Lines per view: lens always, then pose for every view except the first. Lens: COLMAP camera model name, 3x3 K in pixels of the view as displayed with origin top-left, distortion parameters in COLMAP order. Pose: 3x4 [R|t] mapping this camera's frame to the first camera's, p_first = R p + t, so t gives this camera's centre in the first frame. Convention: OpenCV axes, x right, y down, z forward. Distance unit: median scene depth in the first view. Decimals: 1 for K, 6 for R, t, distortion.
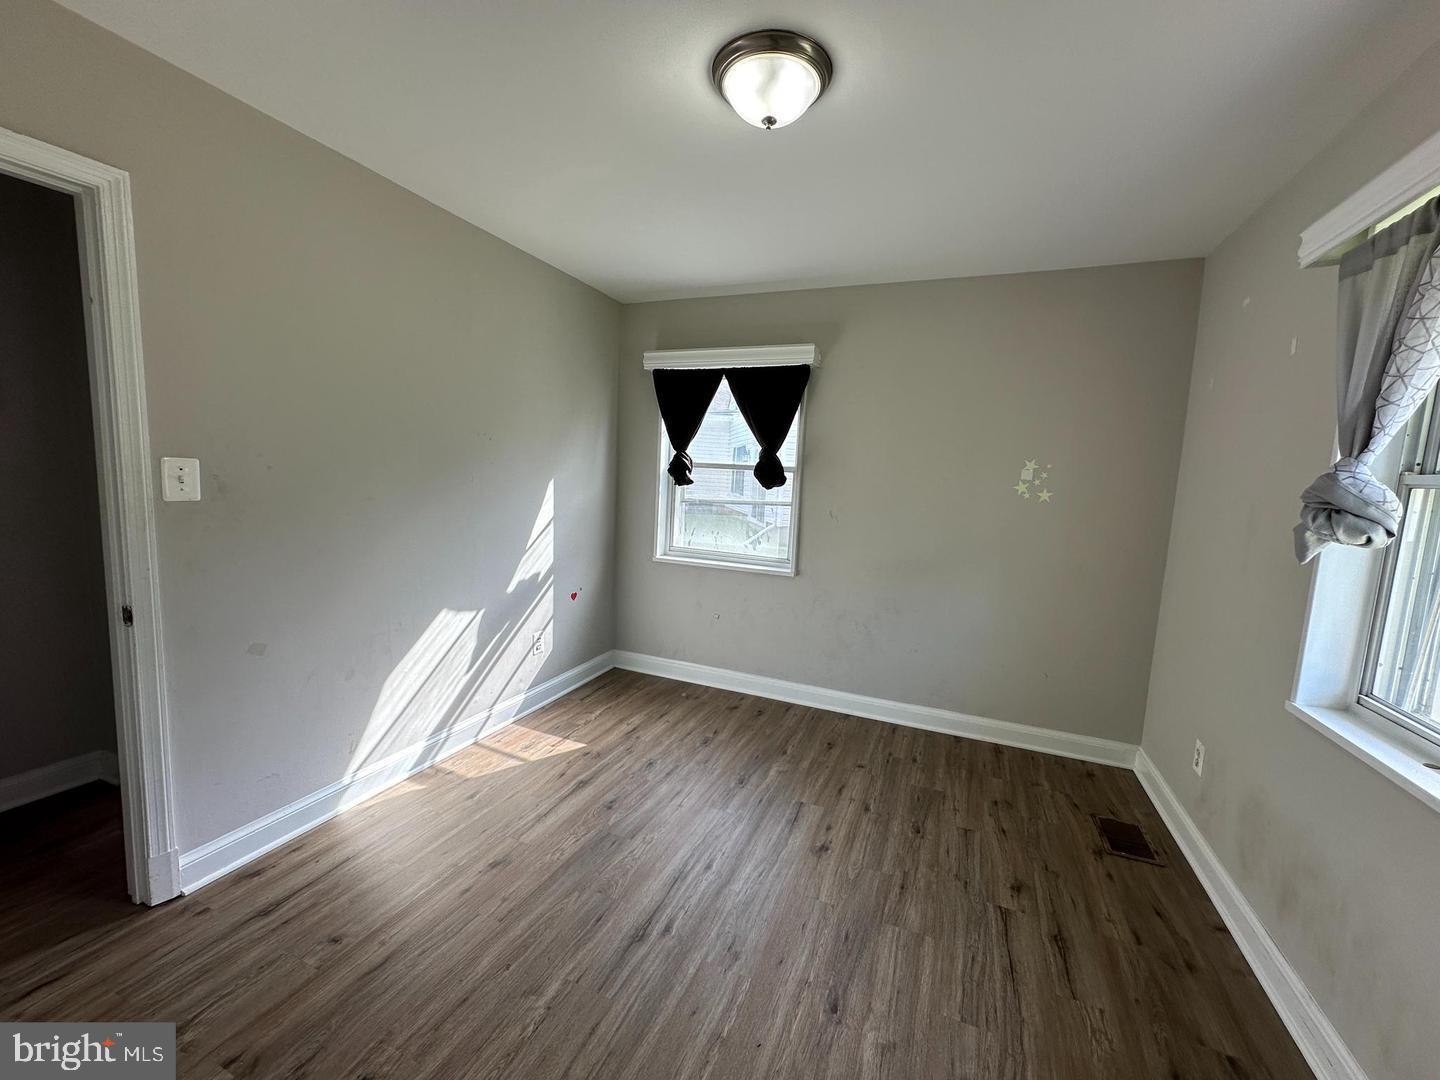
lens RADIAL K [[575.9, 0, 717.7], [0, 575.9, 546.2], [0, 0, 1]] dist [-0.003490, 0.000939]
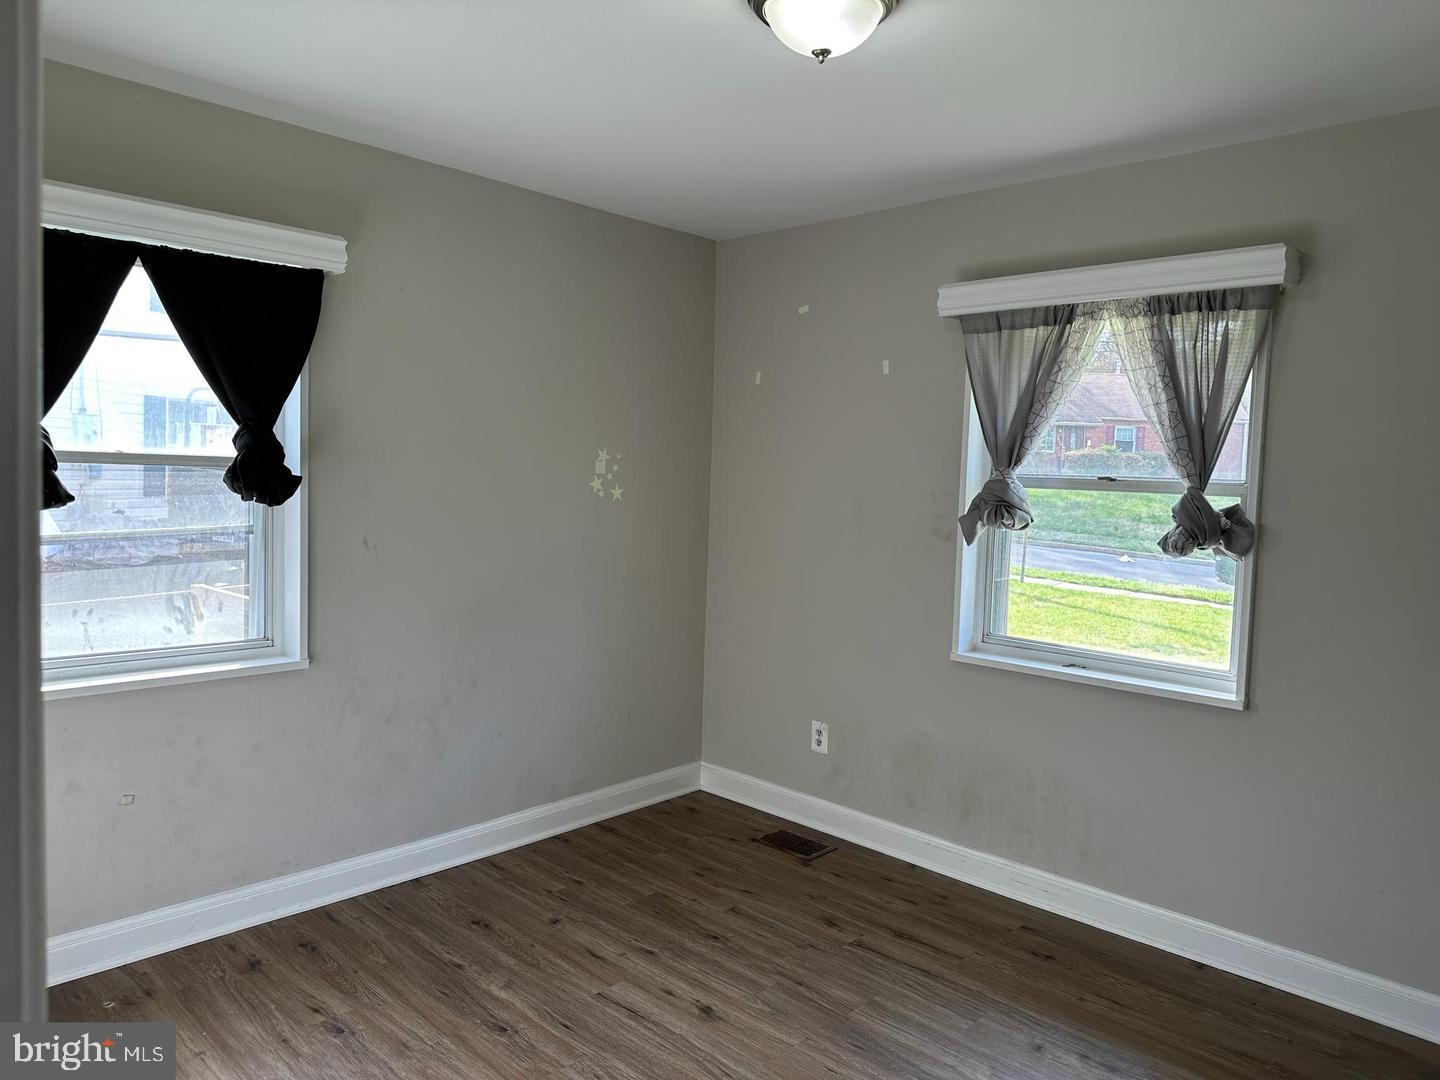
lens RADIAL K [[1014.9, 0, 722.6], [0, 1014.9, 533.0], [0, 0, 1]] dist [0.043831, -0.039325]
pose [[0.349130, -0.092577, 0.932490, -0.702399], [0.101312, 0.993004, 0.060654, -0.103031], [-0.931582, 0.073297, 0.356066, 0.363103]]
